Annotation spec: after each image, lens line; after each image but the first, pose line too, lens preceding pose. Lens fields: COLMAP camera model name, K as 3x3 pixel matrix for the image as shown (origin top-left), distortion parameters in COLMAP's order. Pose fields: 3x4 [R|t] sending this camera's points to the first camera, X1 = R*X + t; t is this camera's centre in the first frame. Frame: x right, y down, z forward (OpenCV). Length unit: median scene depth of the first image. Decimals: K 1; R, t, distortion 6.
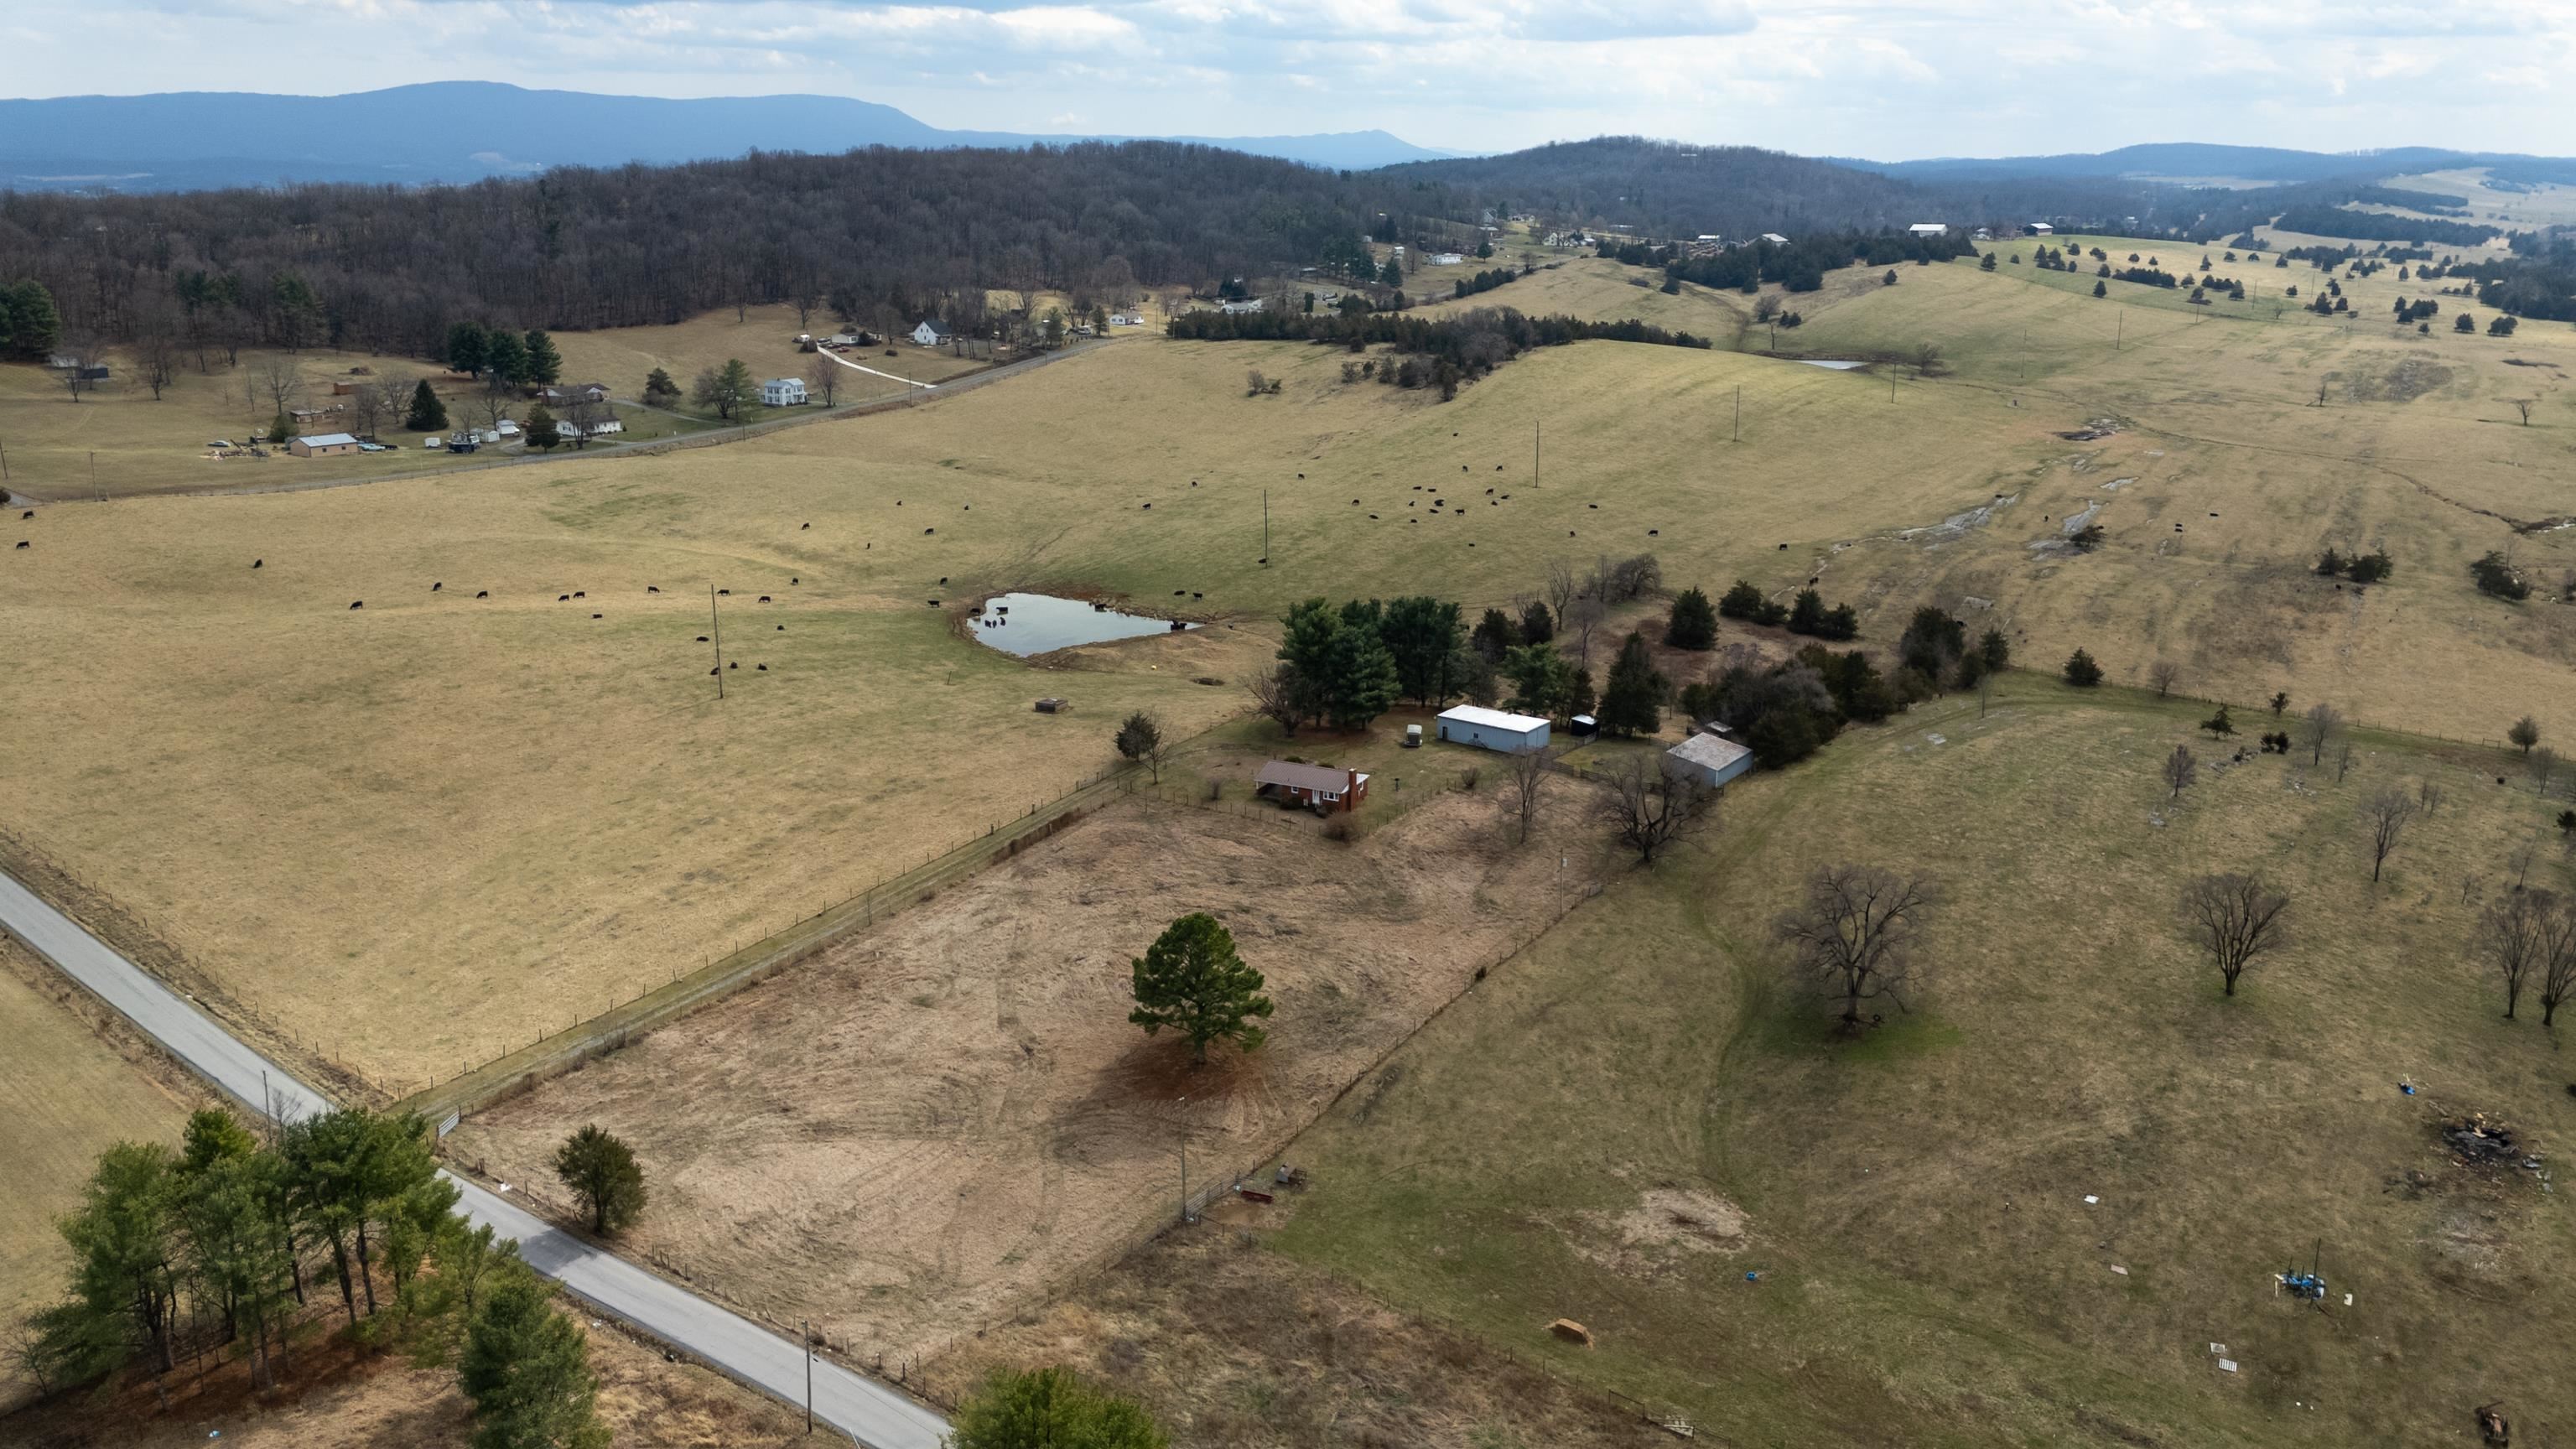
lens RADIAL K [[1877.8, 0, 1285.4], [0, 1877.8, 724.5], [0, 0, 1]] dist [0.006870, -0.010957]
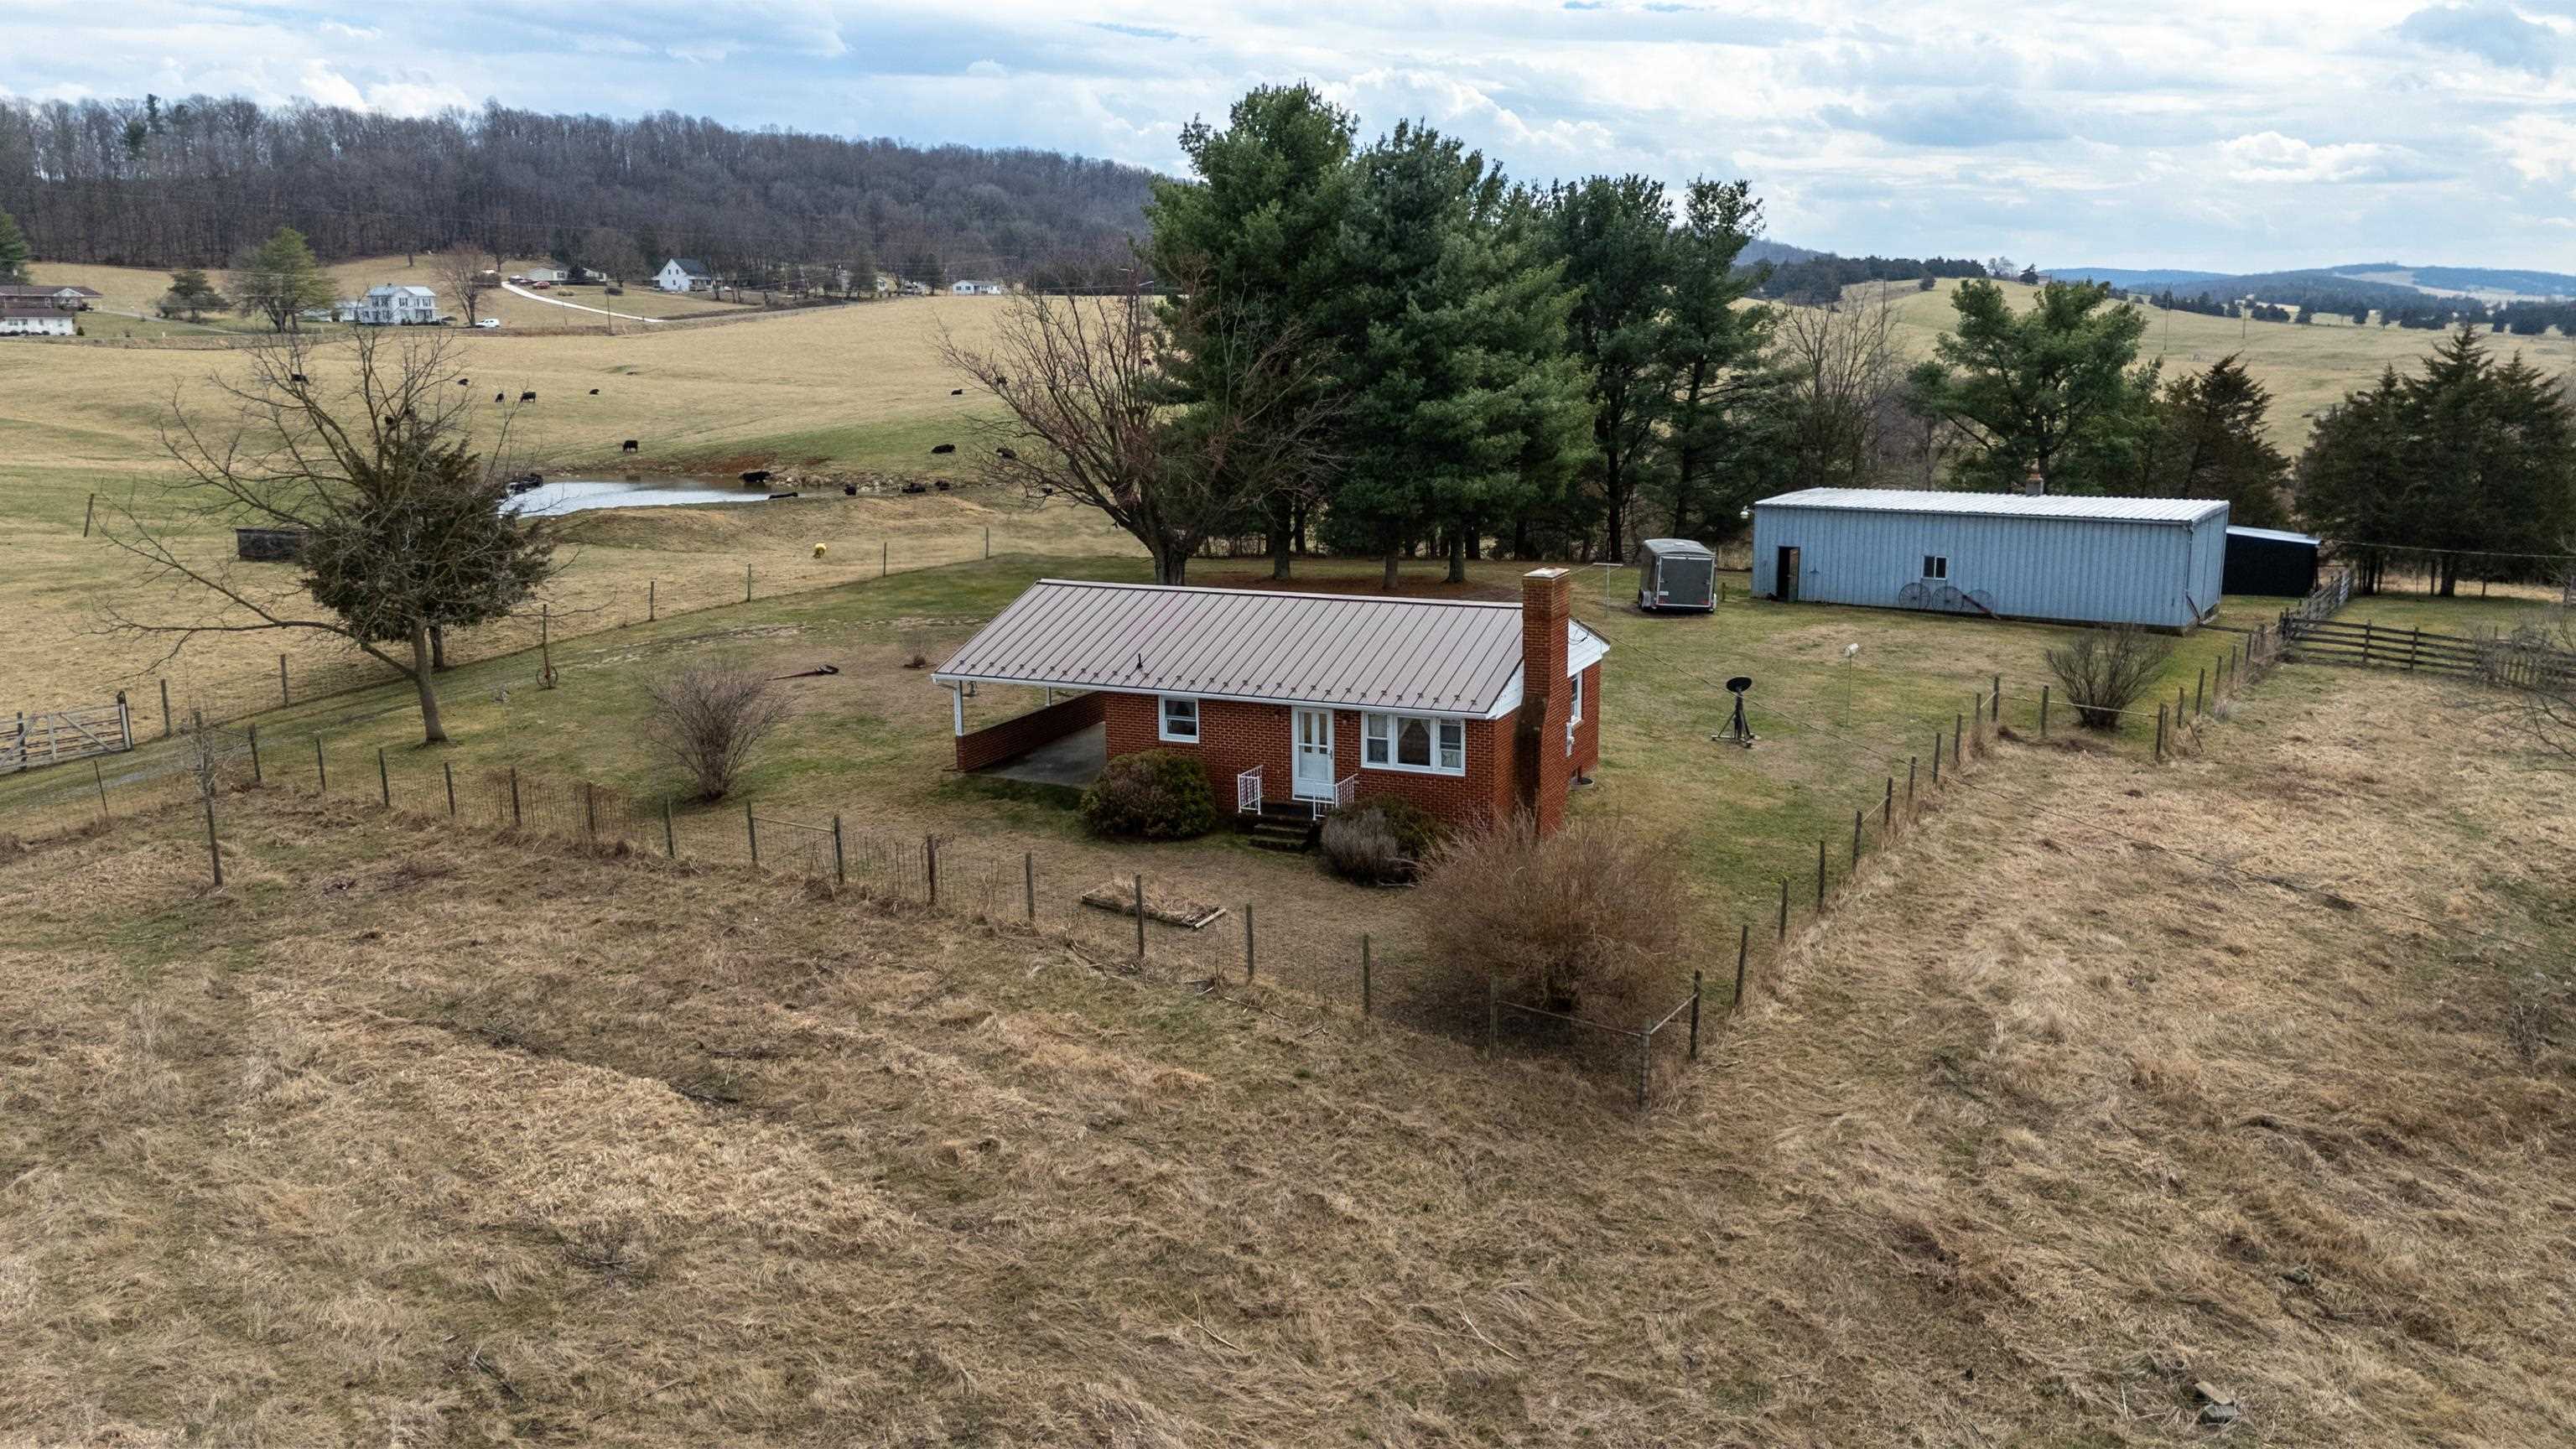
lens RADIAL K [[1877.8, 0, 1293.2], [0, 1877.8, 723.9], [0, 0, 1]] dist [0.006870, -0.010957]
pose [[0.998700, -0.020189, 0.046807, 0.006548], [0.023722, 0.996811, -0.076190, 0.042989], [-0.045119, 0.077201, 0.995994, 0.762000]]
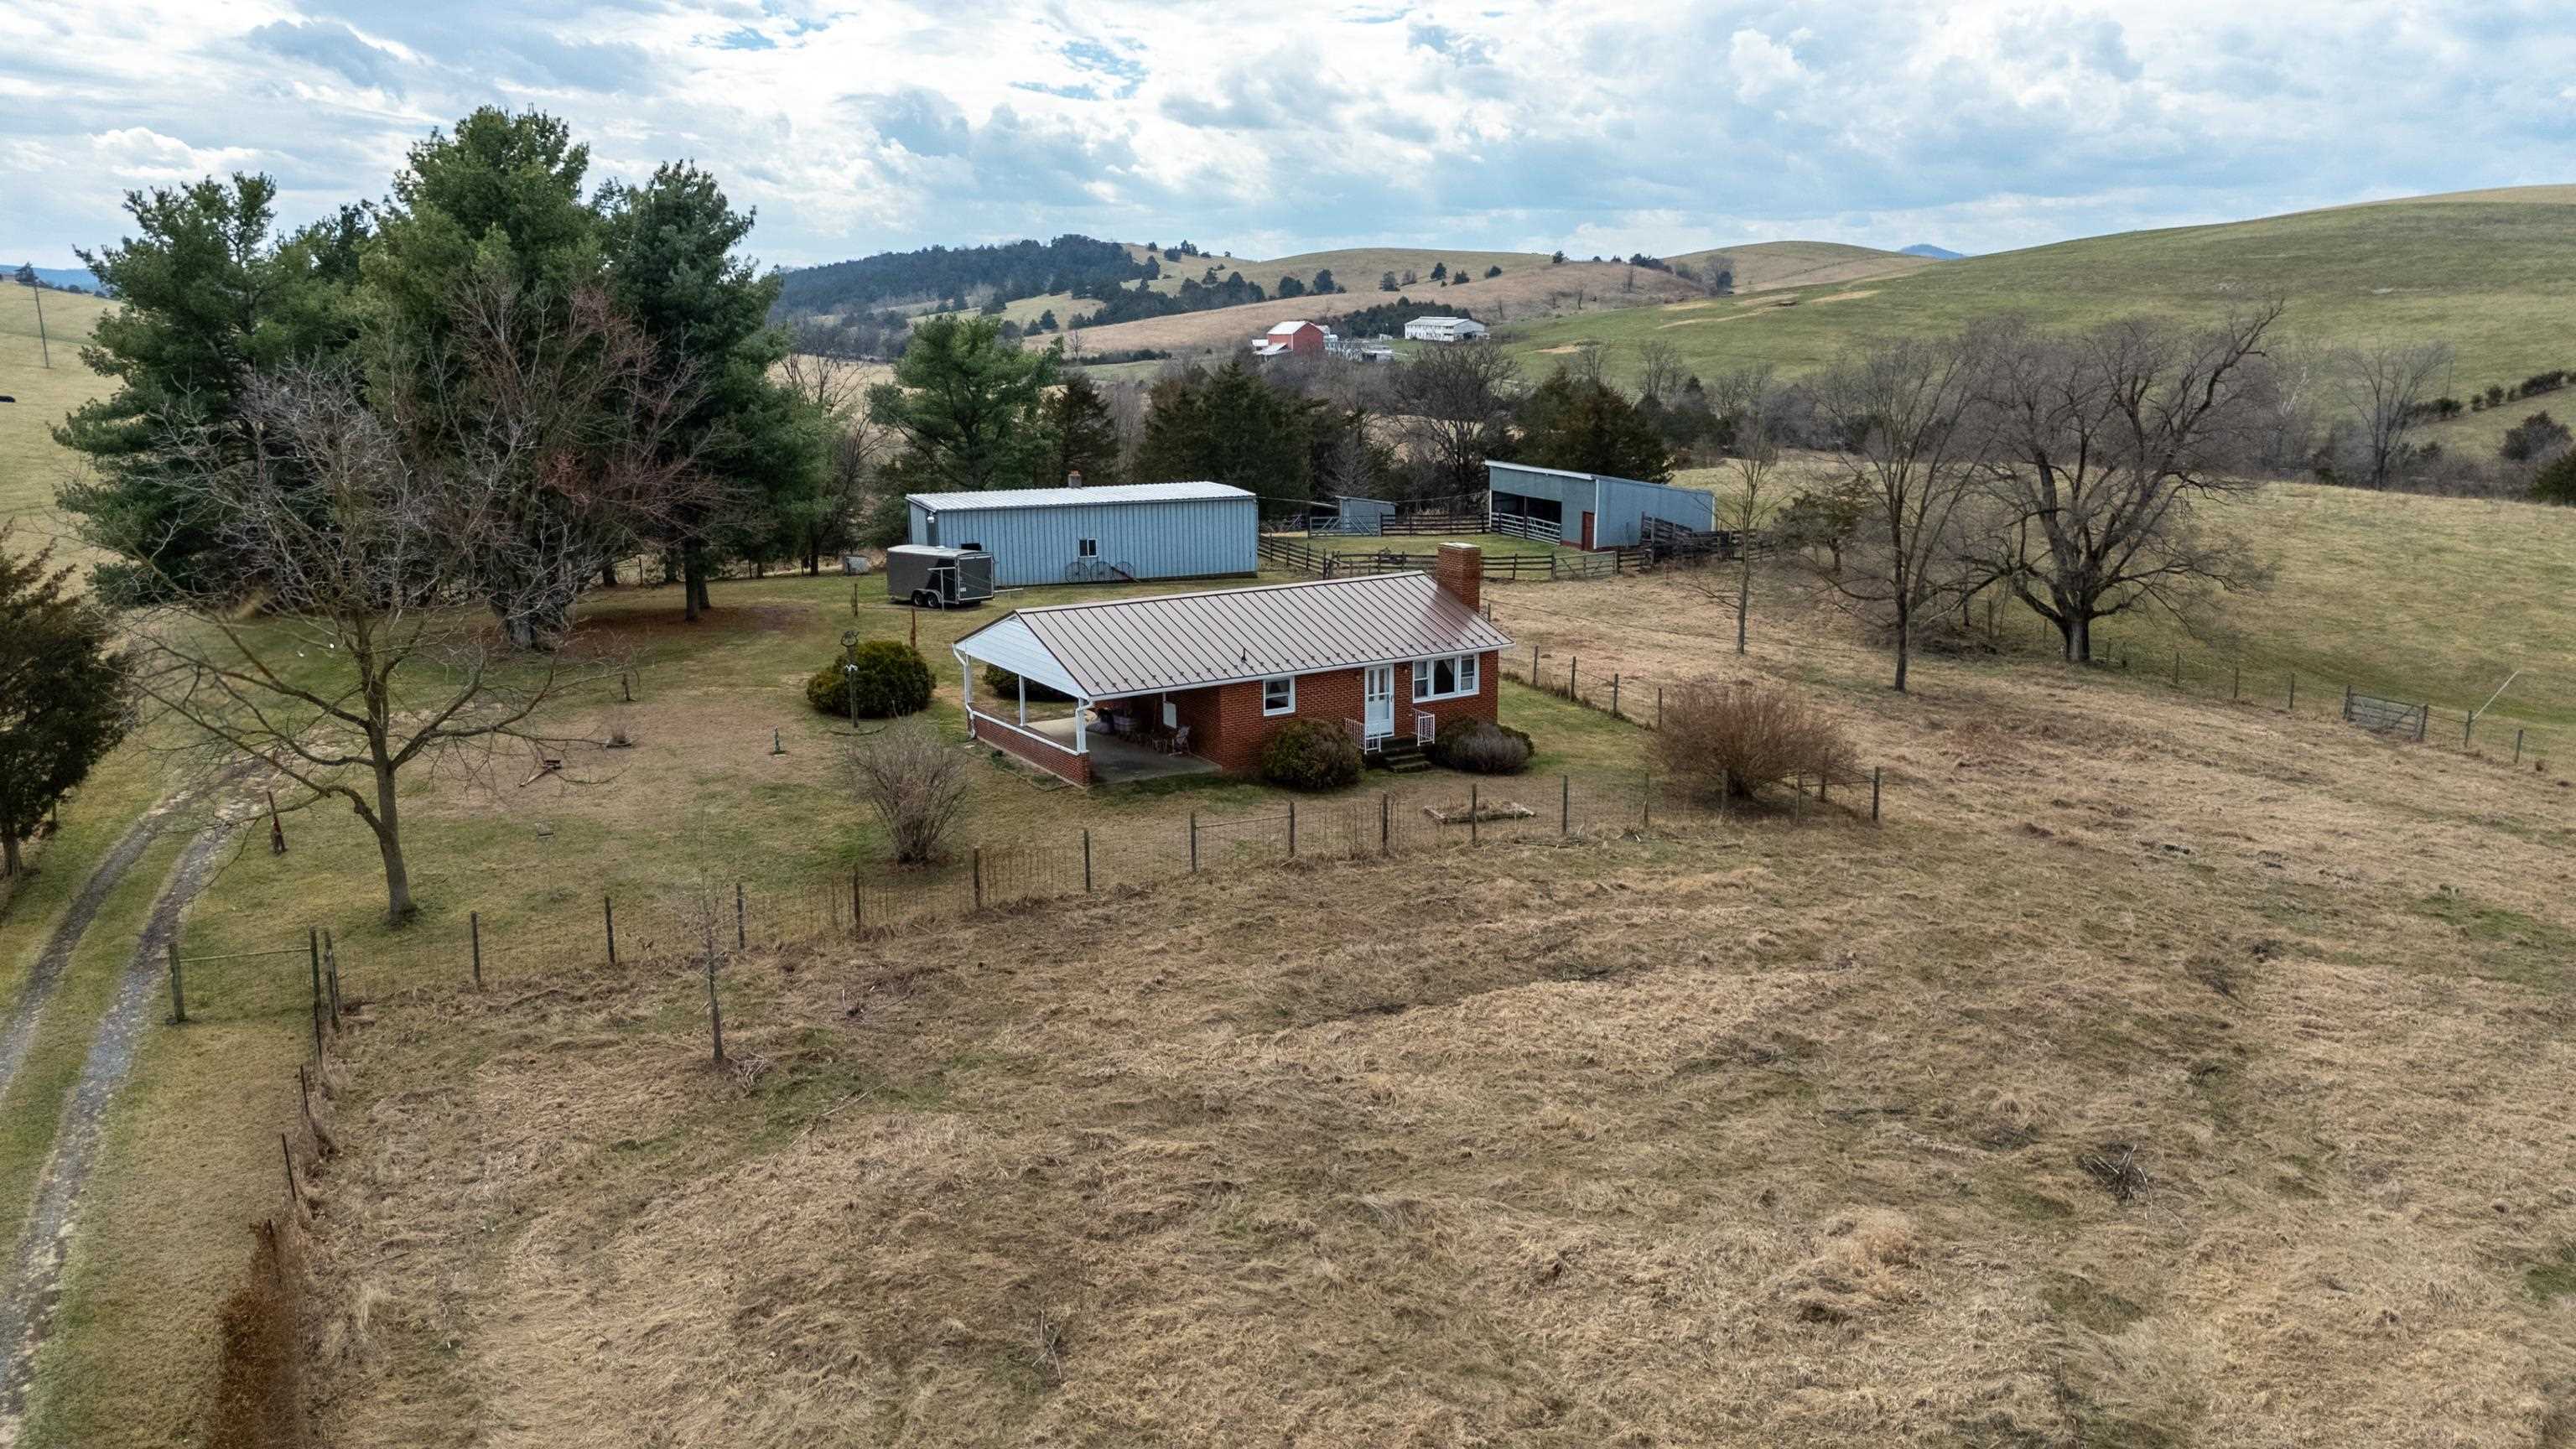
lens RADIAL K [[1877.8, 0, 1282.4], [0, 1877.8, 726.8], [0, 0, 1]] dist [0.006870, -0.010957]
pose [[0.508390, -0.184097, 0.841218, -0.147774], [0.243658, 0.967712, 0.064525, 0.022605], [-0.825936, 0.172166, 0.536832, 0.811531]]
